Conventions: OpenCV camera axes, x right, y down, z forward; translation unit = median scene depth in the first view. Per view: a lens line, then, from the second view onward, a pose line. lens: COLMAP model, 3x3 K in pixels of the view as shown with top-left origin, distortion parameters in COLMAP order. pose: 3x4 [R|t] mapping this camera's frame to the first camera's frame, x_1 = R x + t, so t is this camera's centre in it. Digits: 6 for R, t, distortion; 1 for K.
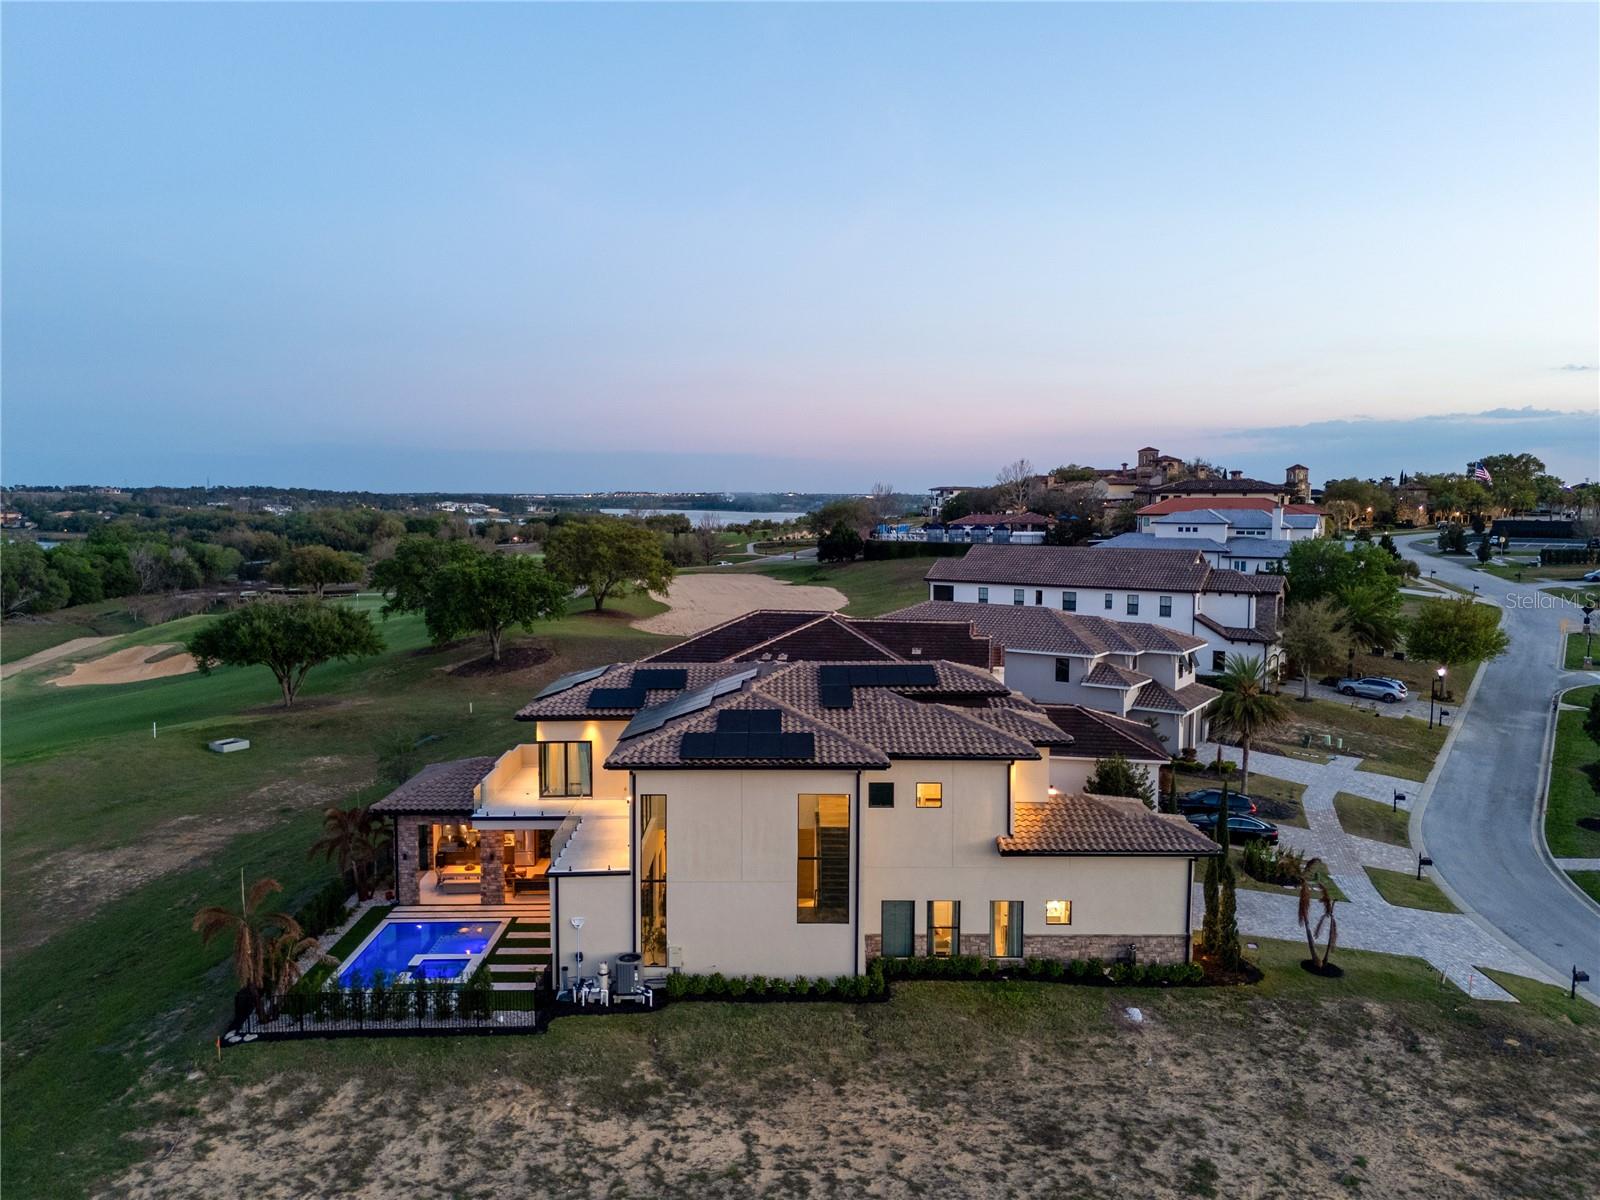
lens RADIAL K [[1180.7, 0, 804.9], [0, 1180.7, 599.0], [0, 0, 1]] dist [0.061068, -0.049310]
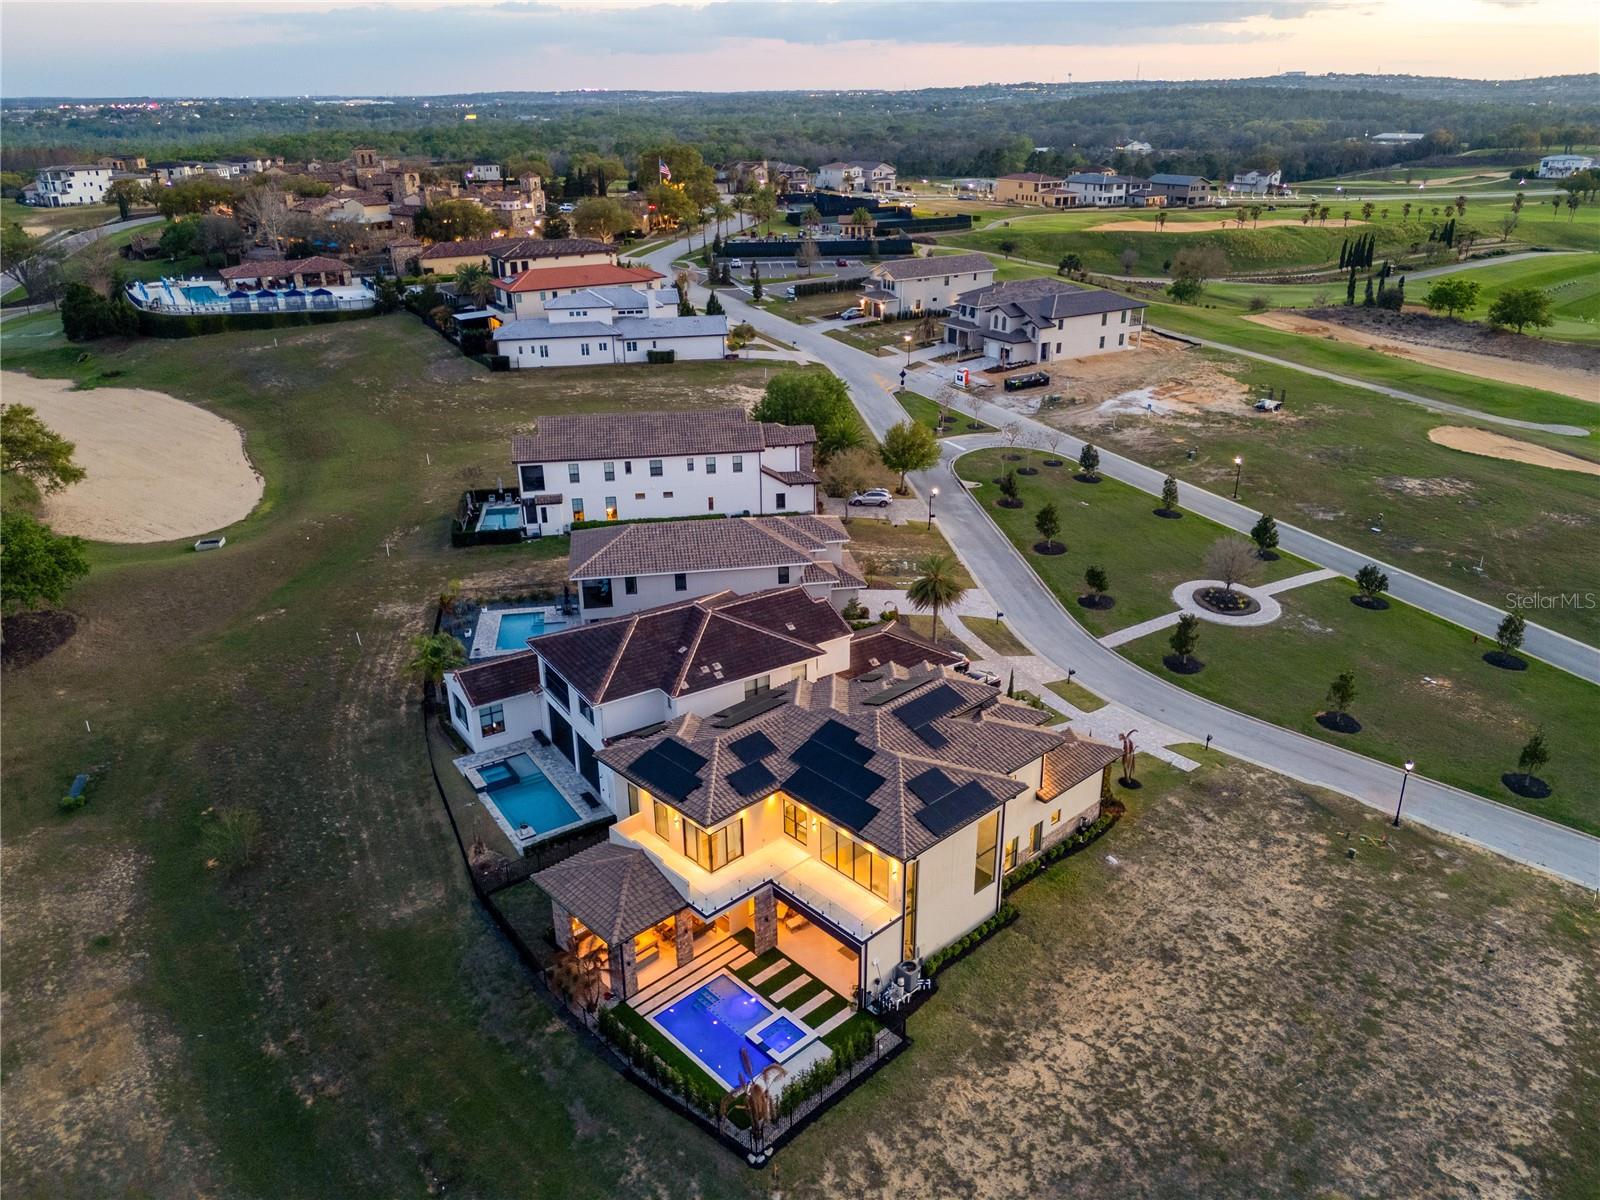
lens RADIAL K [[1180.7, 0, 804.9], [0, 1180.7, 599.0], [0, 0, 1]] dist [0.061068, -0.049310]
pose [[0.741294, -0.272045, 0.613575, -1.194658], [0.071046, 0.940842, 0.331313, -0.725792], [-0.667410, -0.202008, 0.716769, 0.151198]]
